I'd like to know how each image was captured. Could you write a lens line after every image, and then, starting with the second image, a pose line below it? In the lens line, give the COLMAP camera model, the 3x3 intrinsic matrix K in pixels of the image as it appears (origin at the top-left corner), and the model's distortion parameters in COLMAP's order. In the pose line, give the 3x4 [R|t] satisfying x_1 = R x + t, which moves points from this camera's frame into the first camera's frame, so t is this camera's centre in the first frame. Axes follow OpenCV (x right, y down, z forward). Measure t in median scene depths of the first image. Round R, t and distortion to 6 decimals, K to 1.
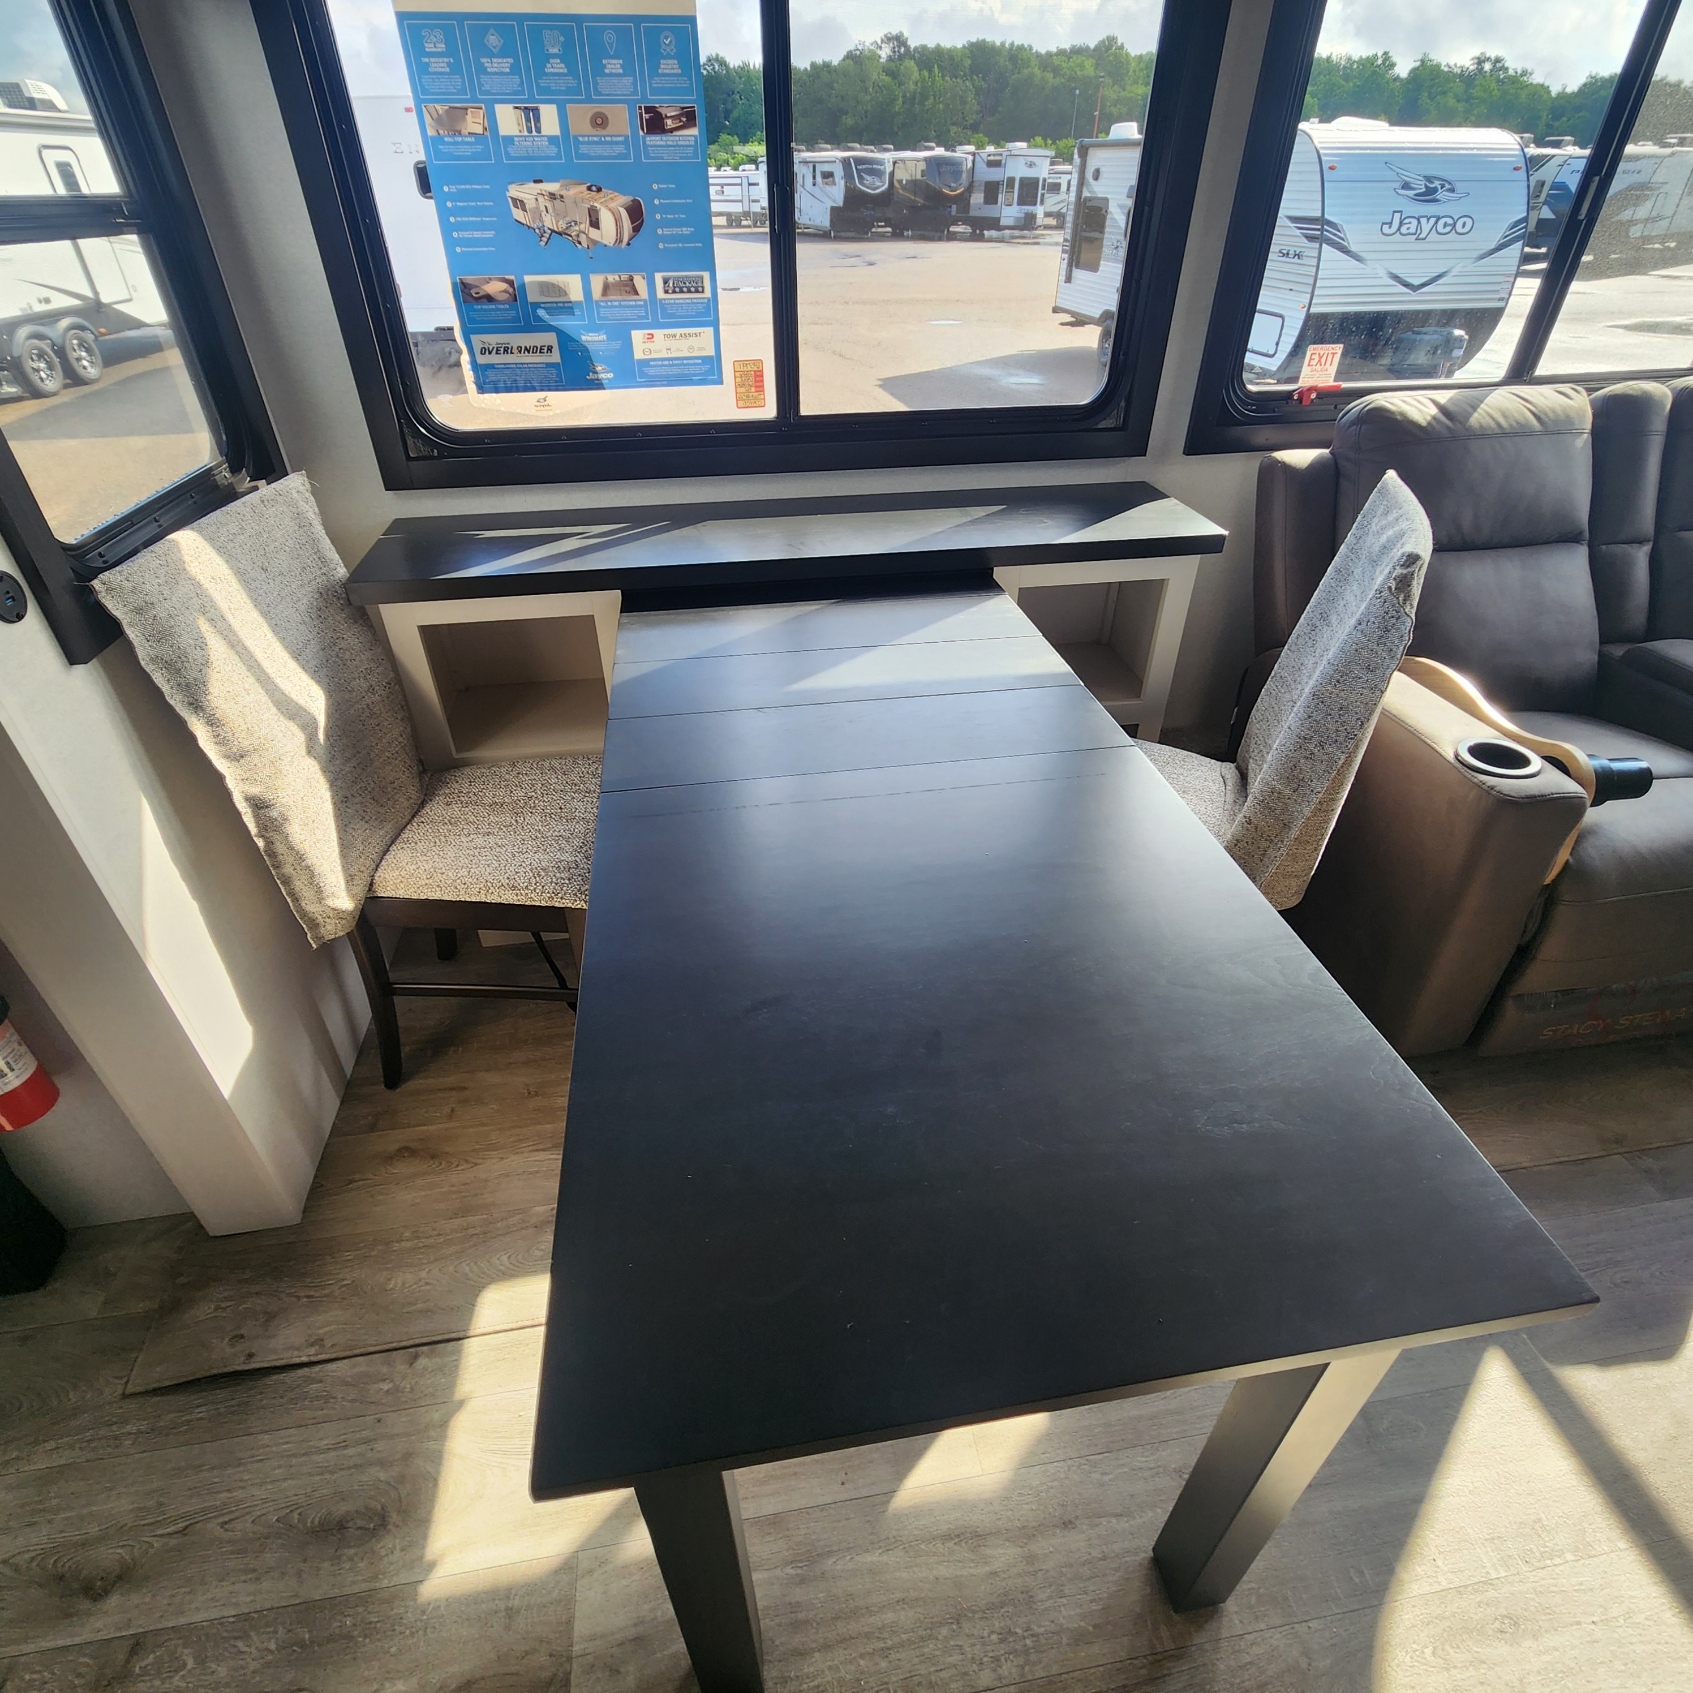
lens RADIAL K [[926.5, 0, 840.8], [0, 926.5, 839.7], [0, 0, 1]] dist [0.000340, -0.000920]
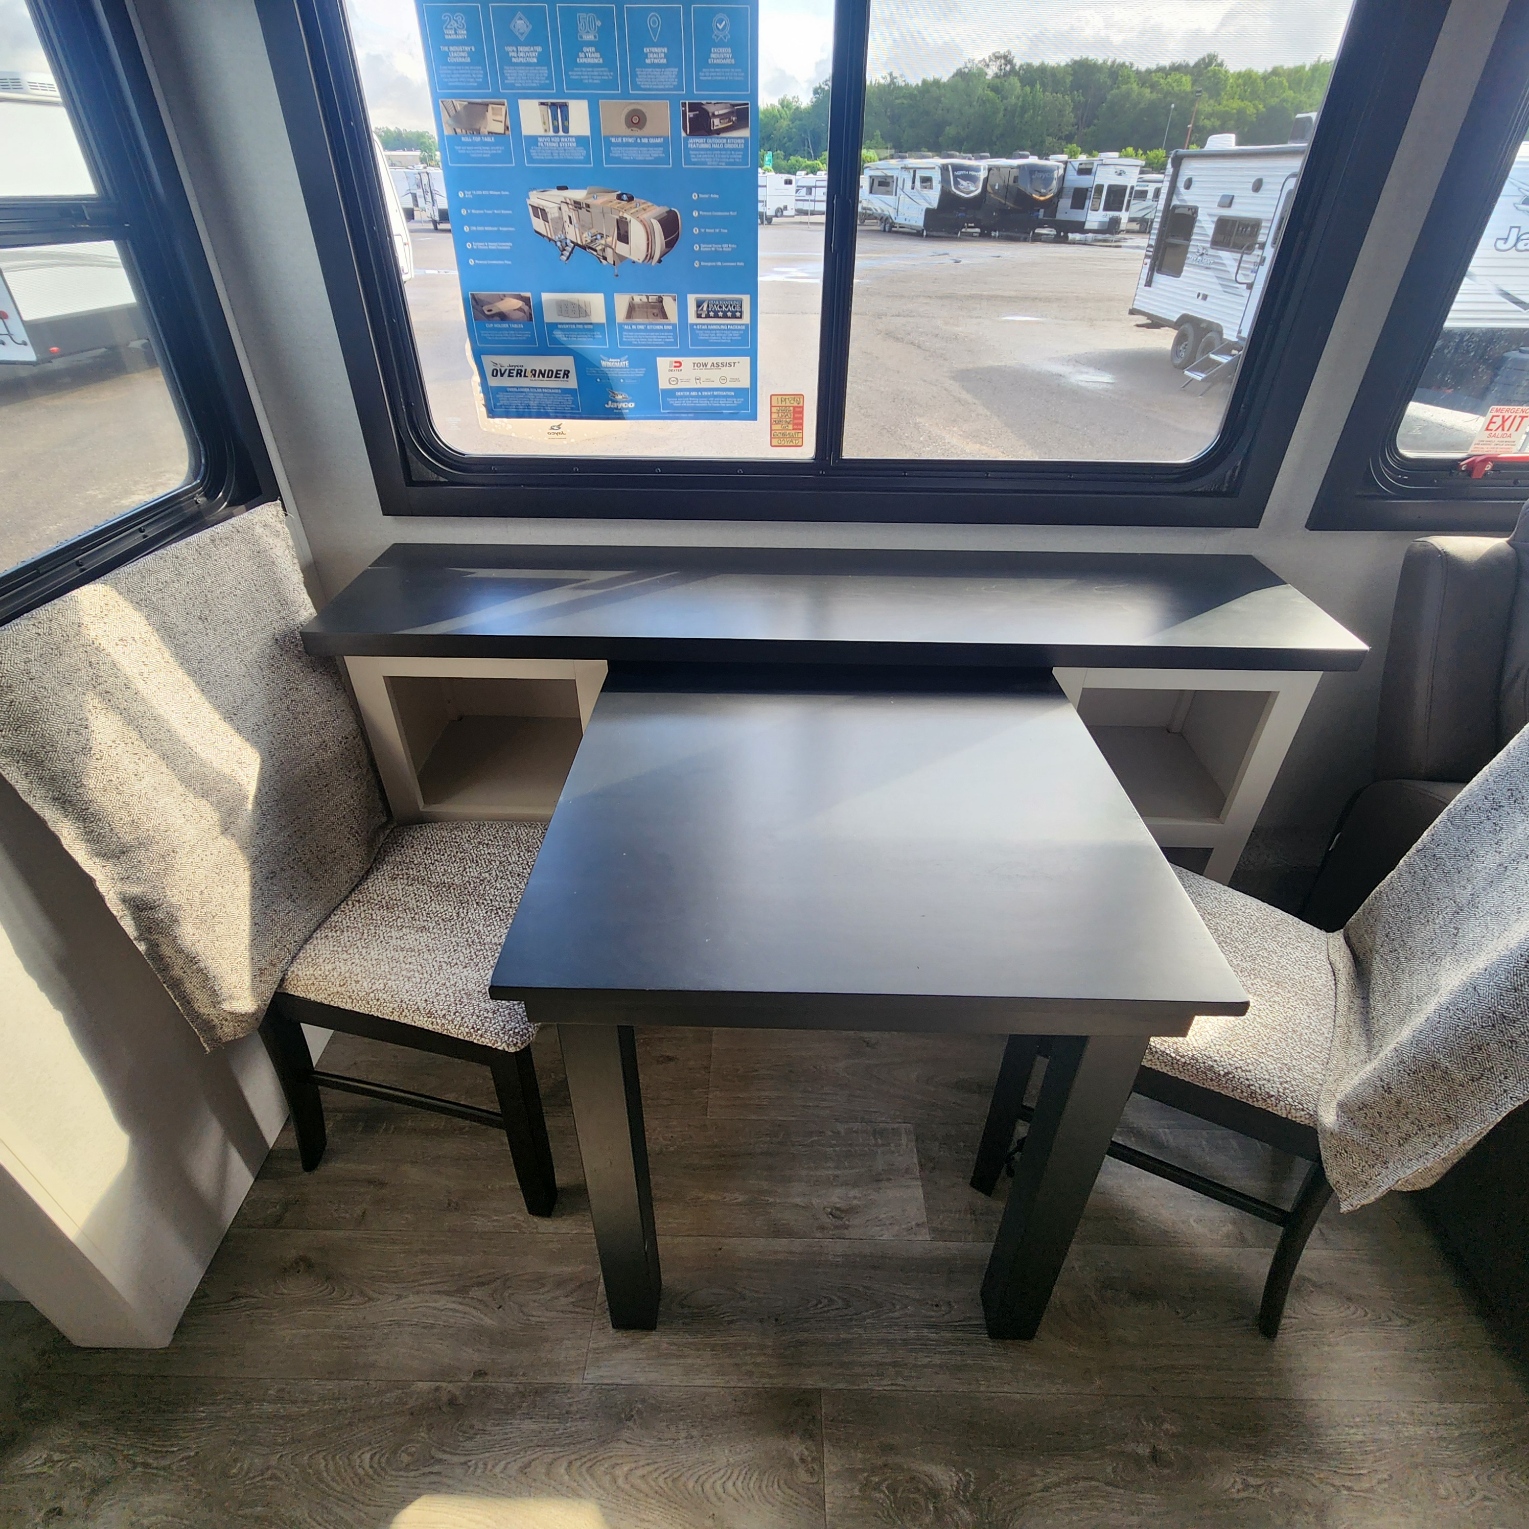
lens RADIAL K [[836.8, 0, 760.3], [0, 836.8, 760.6], [0, 0, 1]] dist [0.000340, -0.000920]
pose [[0.984886, 0.108323, -0.135152, 0.019506], [-0.110297, 0.993873, -0.007176, -0.180697], [0.133547, 0.021974, 0.990799, 0.243837]]
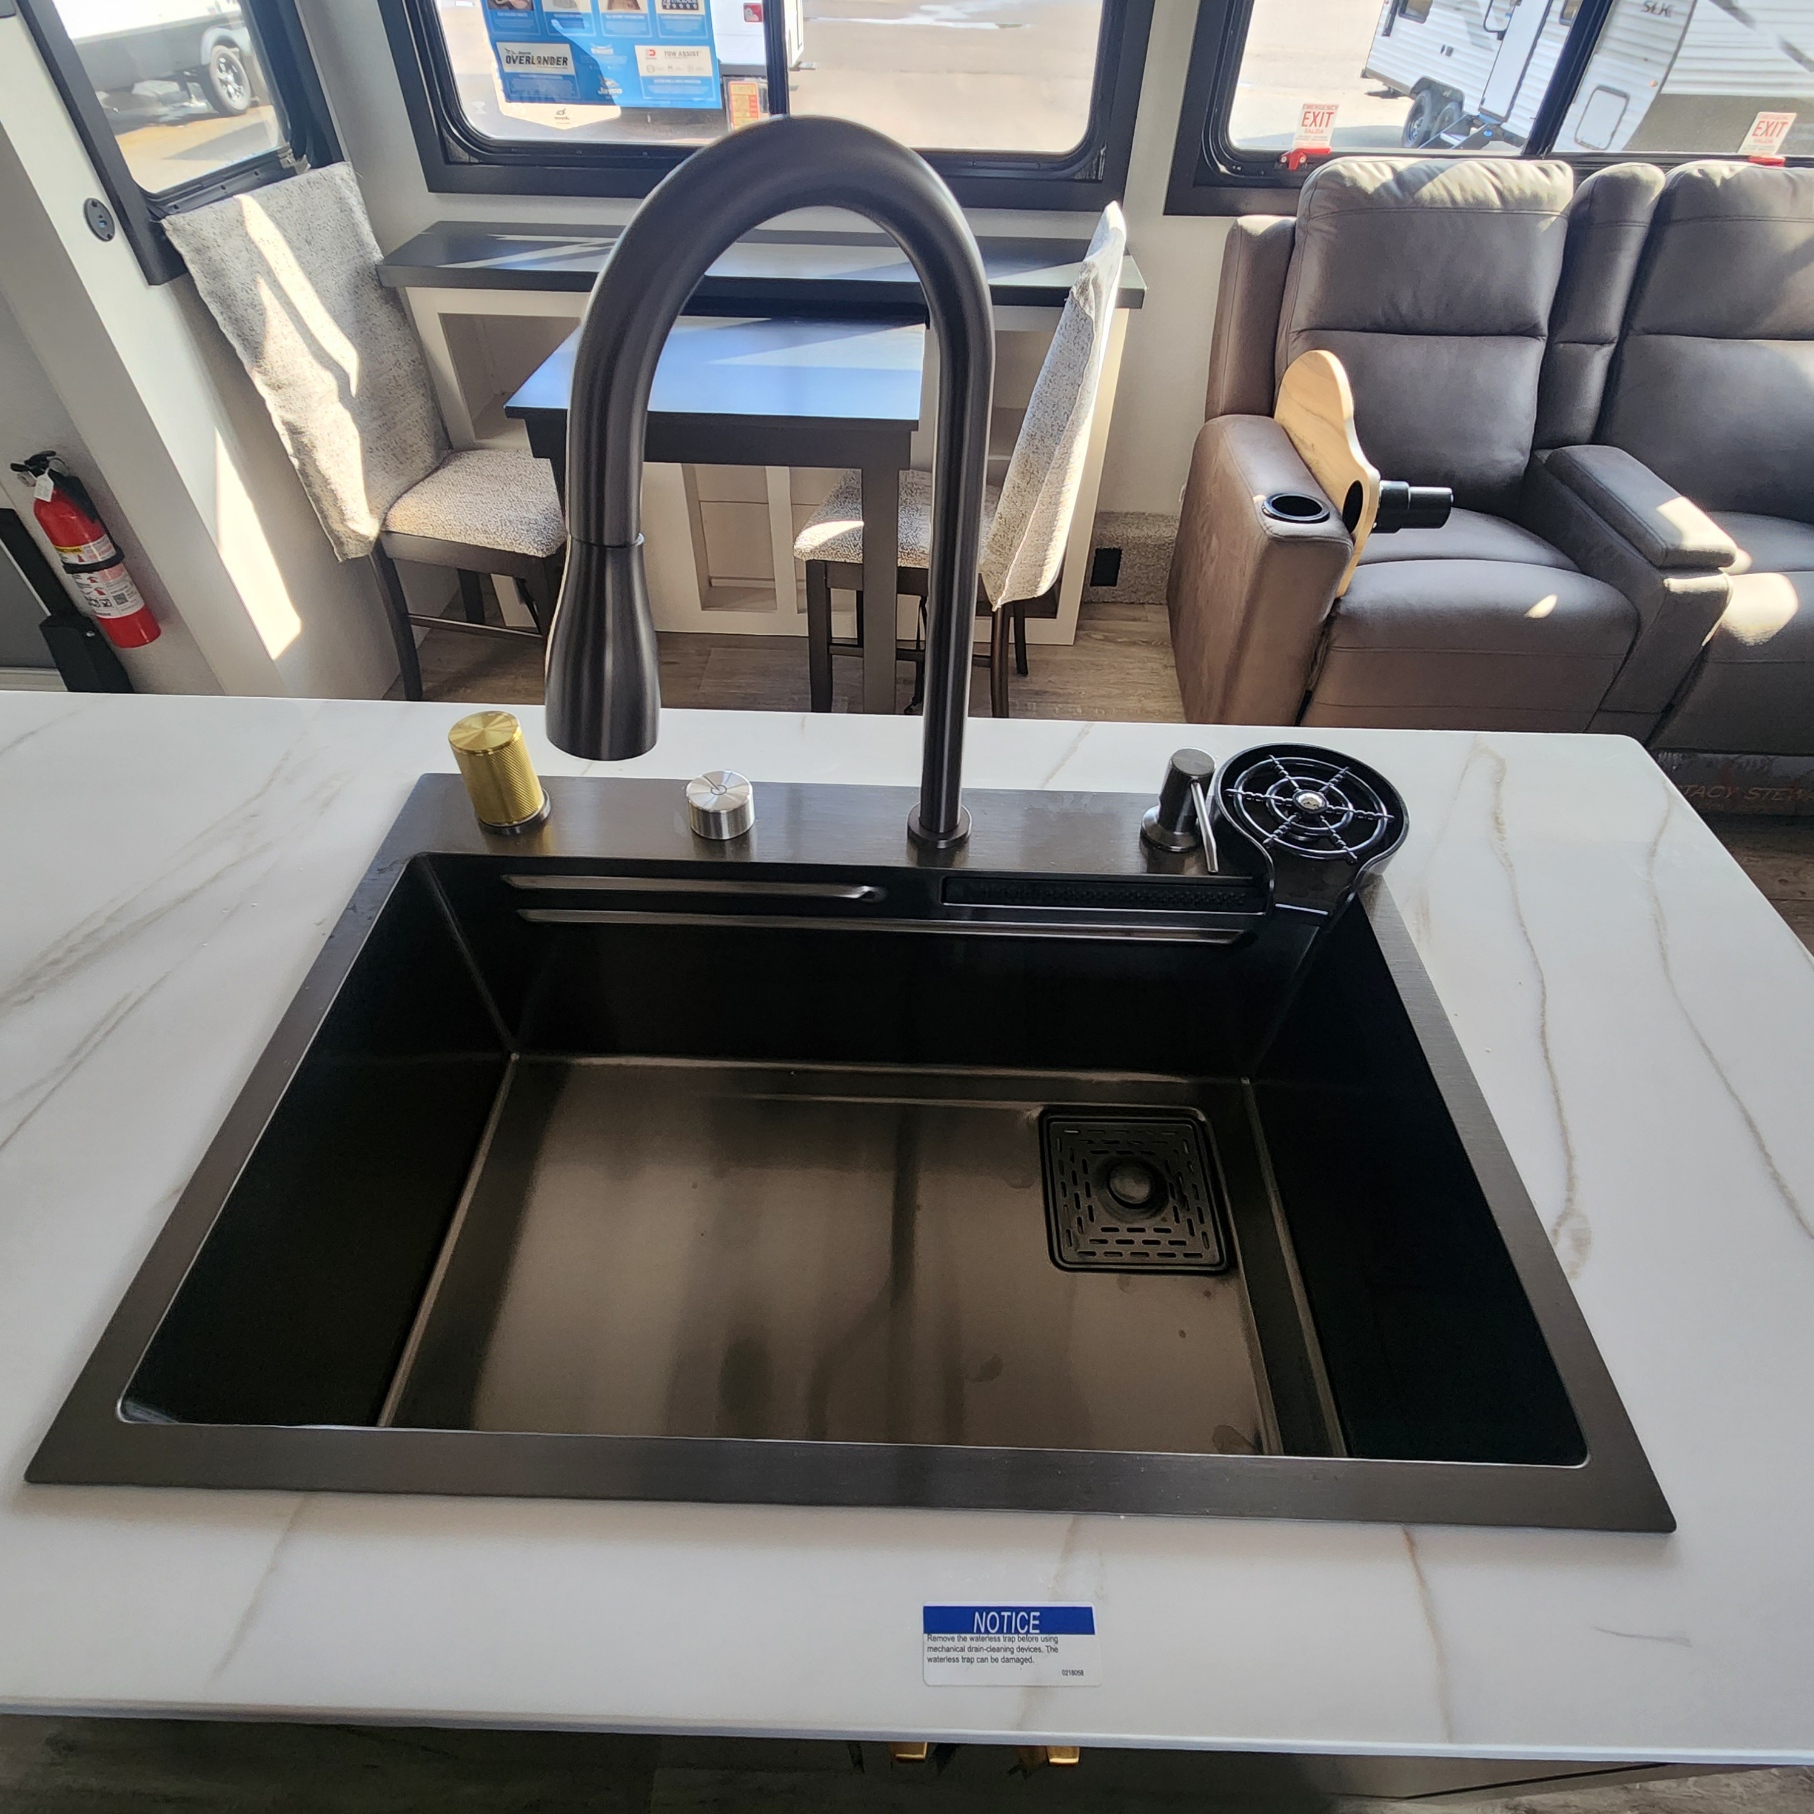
lens RADIAL K [[992.7, 0, 898.6], [0, 992.7, 902.3], [0, 0, 1]] dist [0.000340, -0.000920]
pose [[0.981713, 0.152231, -0.114300, 0.390008], [-0.128381, 0.972775, 0.192943, 0.186243], [0.140560, -0.174741, 0.974530, -0.305970]]
